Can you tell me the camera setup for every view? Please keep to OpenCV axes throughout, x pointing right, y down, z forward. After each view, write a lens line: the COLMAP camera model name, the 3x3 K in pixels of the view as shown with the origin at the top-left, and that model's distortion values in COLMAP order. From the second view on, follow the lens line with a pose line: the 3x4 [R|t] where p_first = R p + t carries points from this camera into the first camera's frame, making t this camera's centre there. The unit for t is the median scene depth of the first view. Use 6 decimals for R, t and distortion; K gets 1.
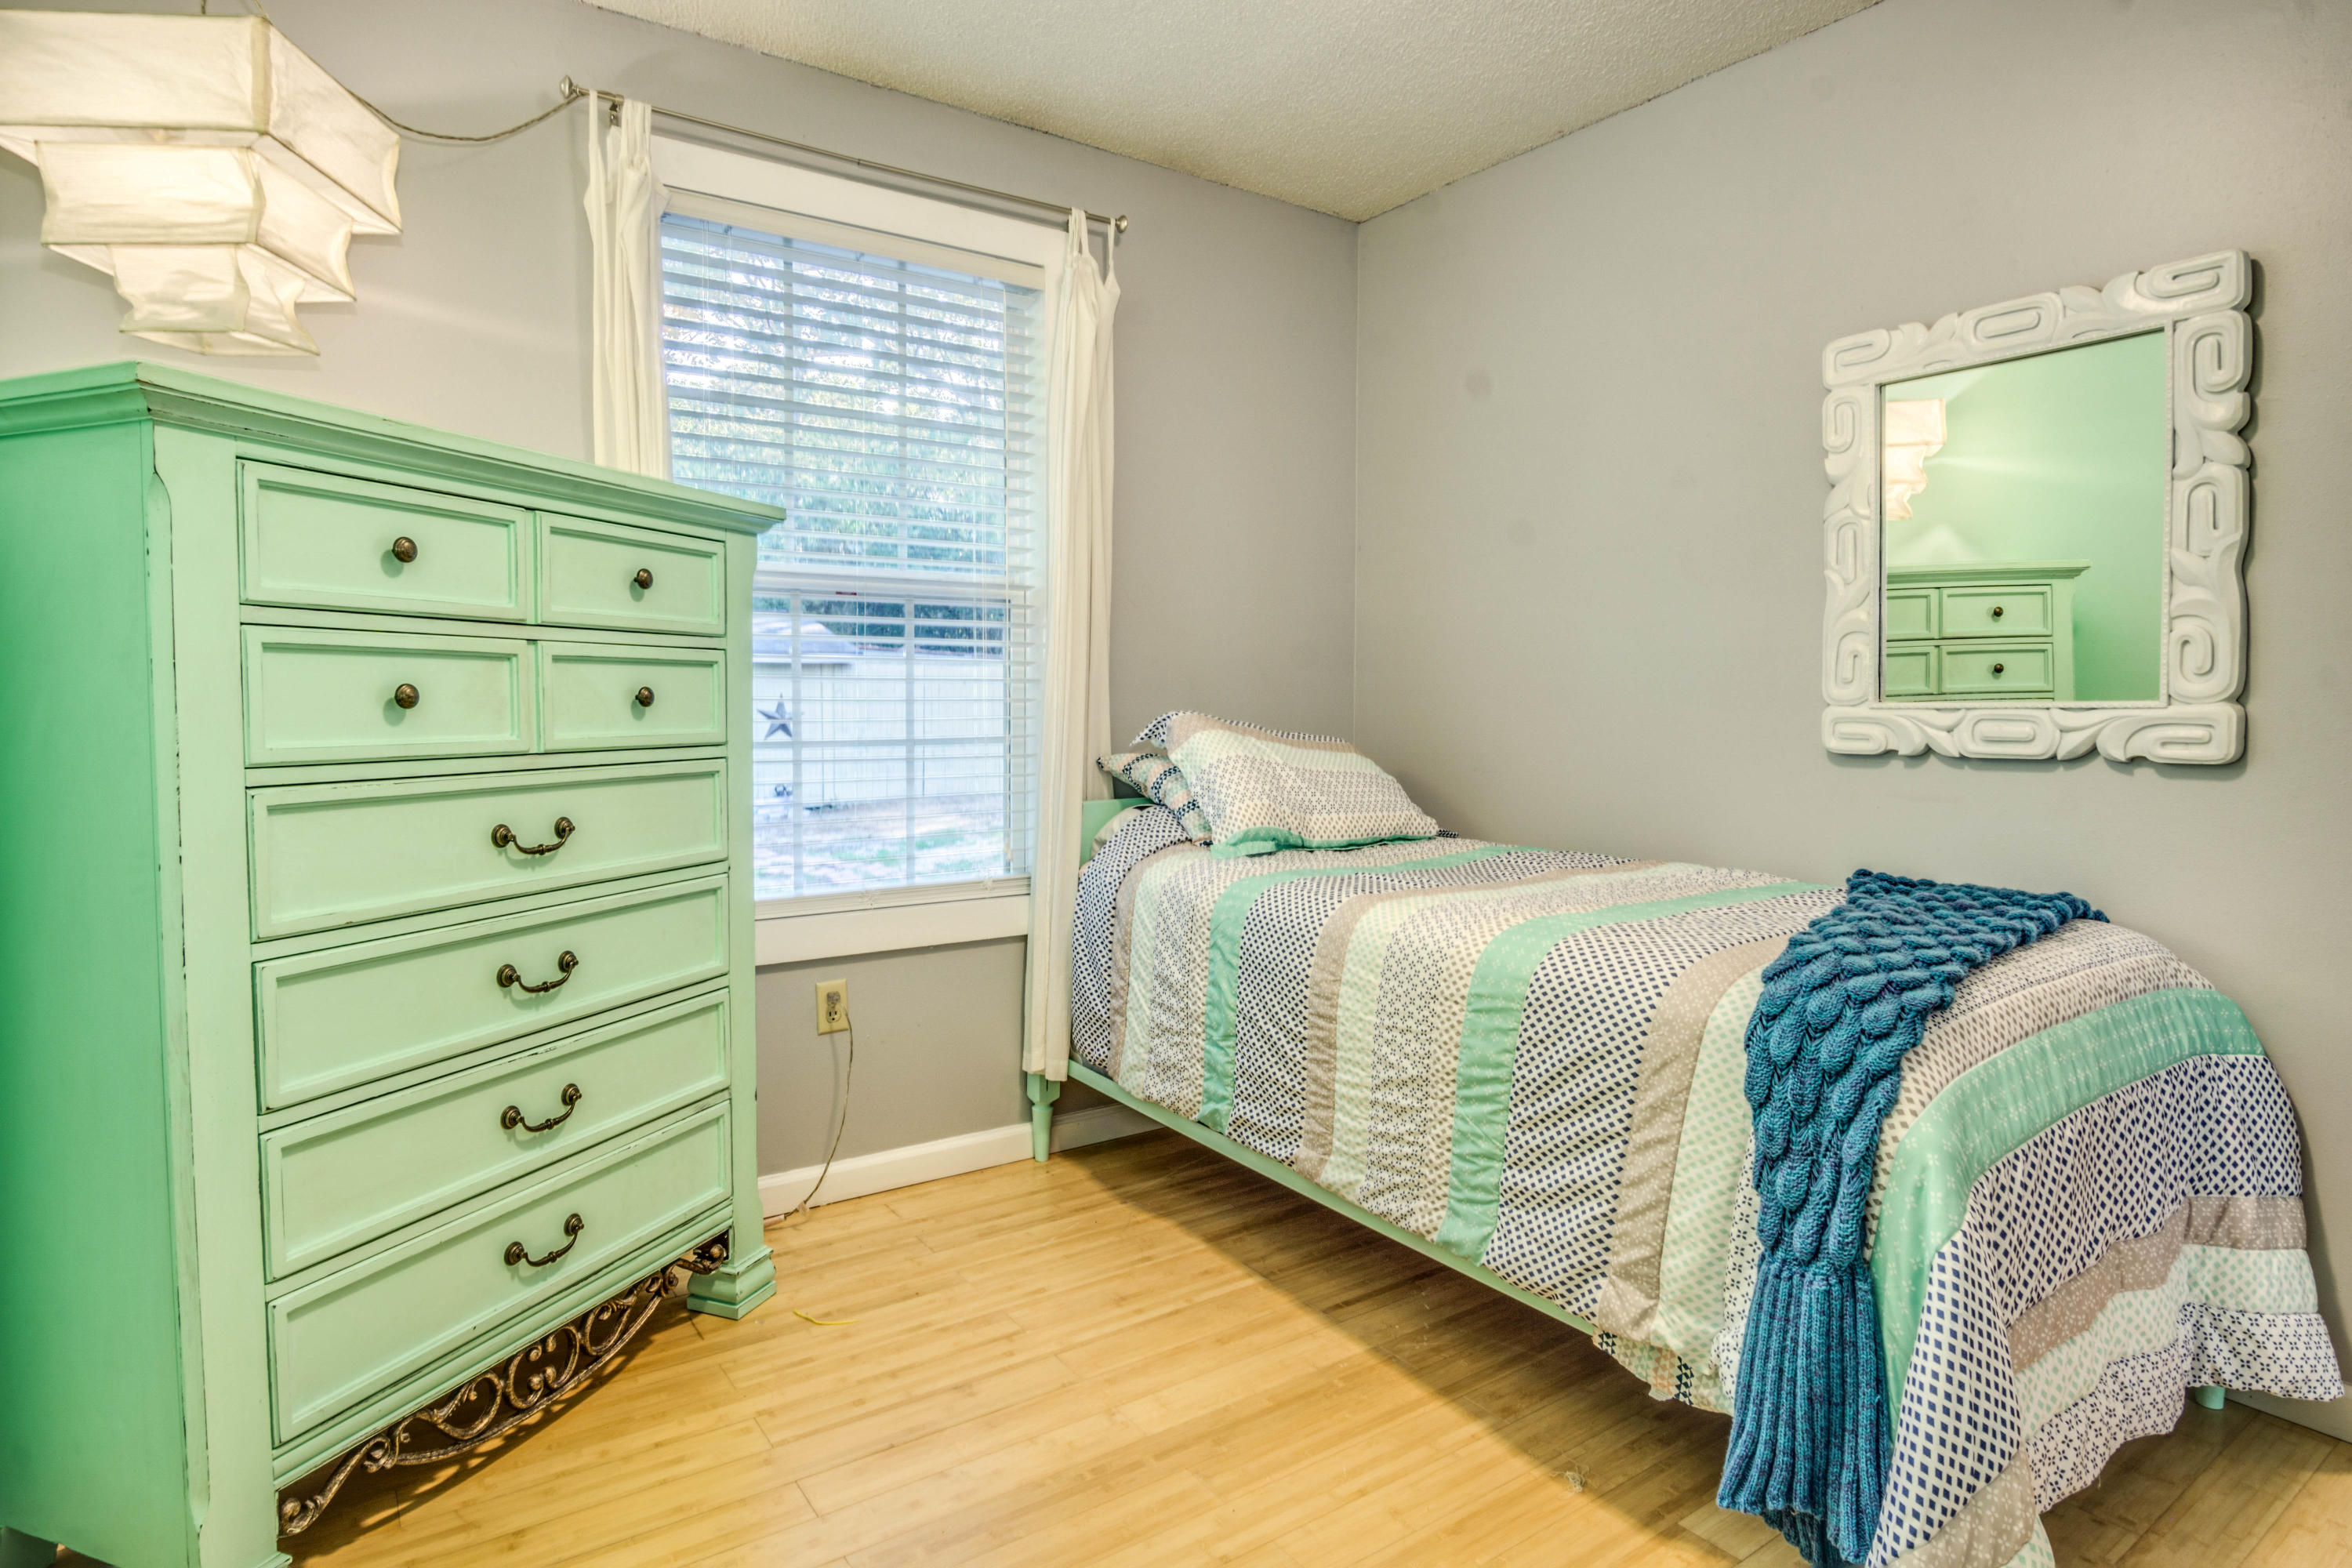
lens RADIAL K [[1268.2, 0, 1160.6], [0, 1268.2, 764.5], [0, 0, 1]] dist [-0.033745, 0.009359]
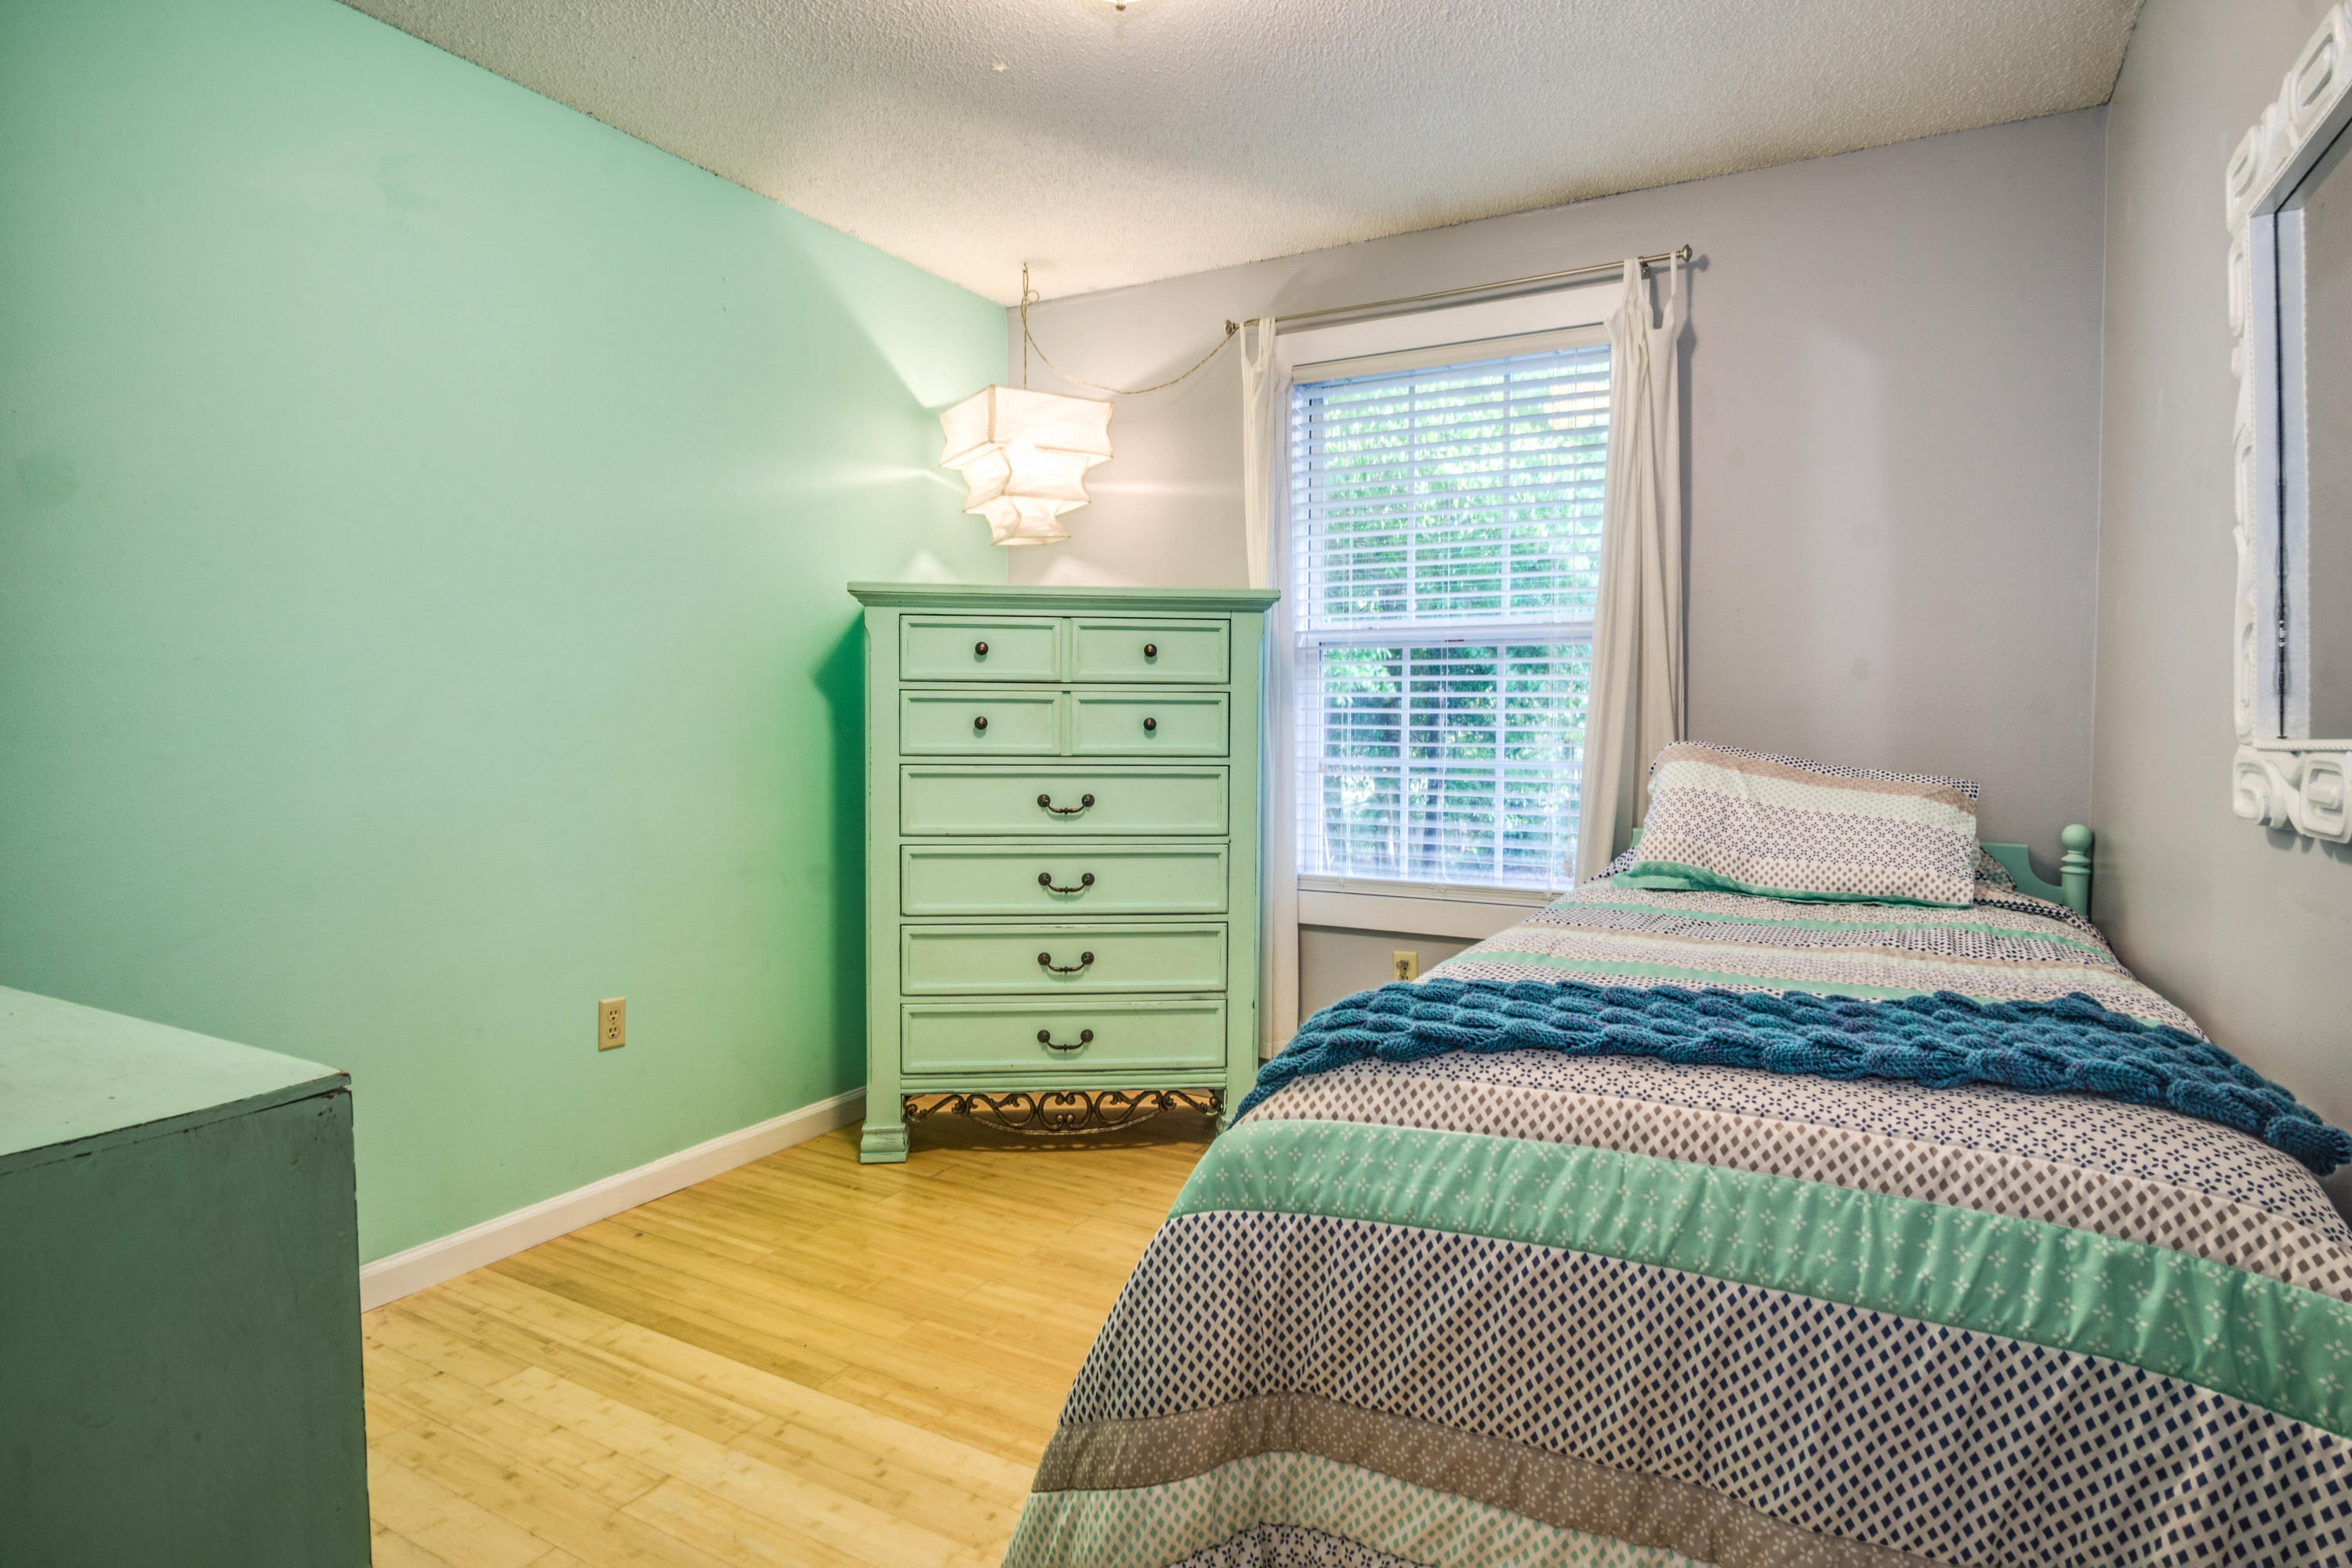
lens RADIAL K [[1268.2, 0, 1160.6], [0, 1268.2, 764.5], [0, 0, 1]] dist [-0.033745, 0.009359]
pose [[0.435092, 0.033443, -0.899765, 1.116635], [-0.050490, 0.998644, 0.012703, -0.025098], [0.898969, 0.039902, 0.436190, 0.335731]]
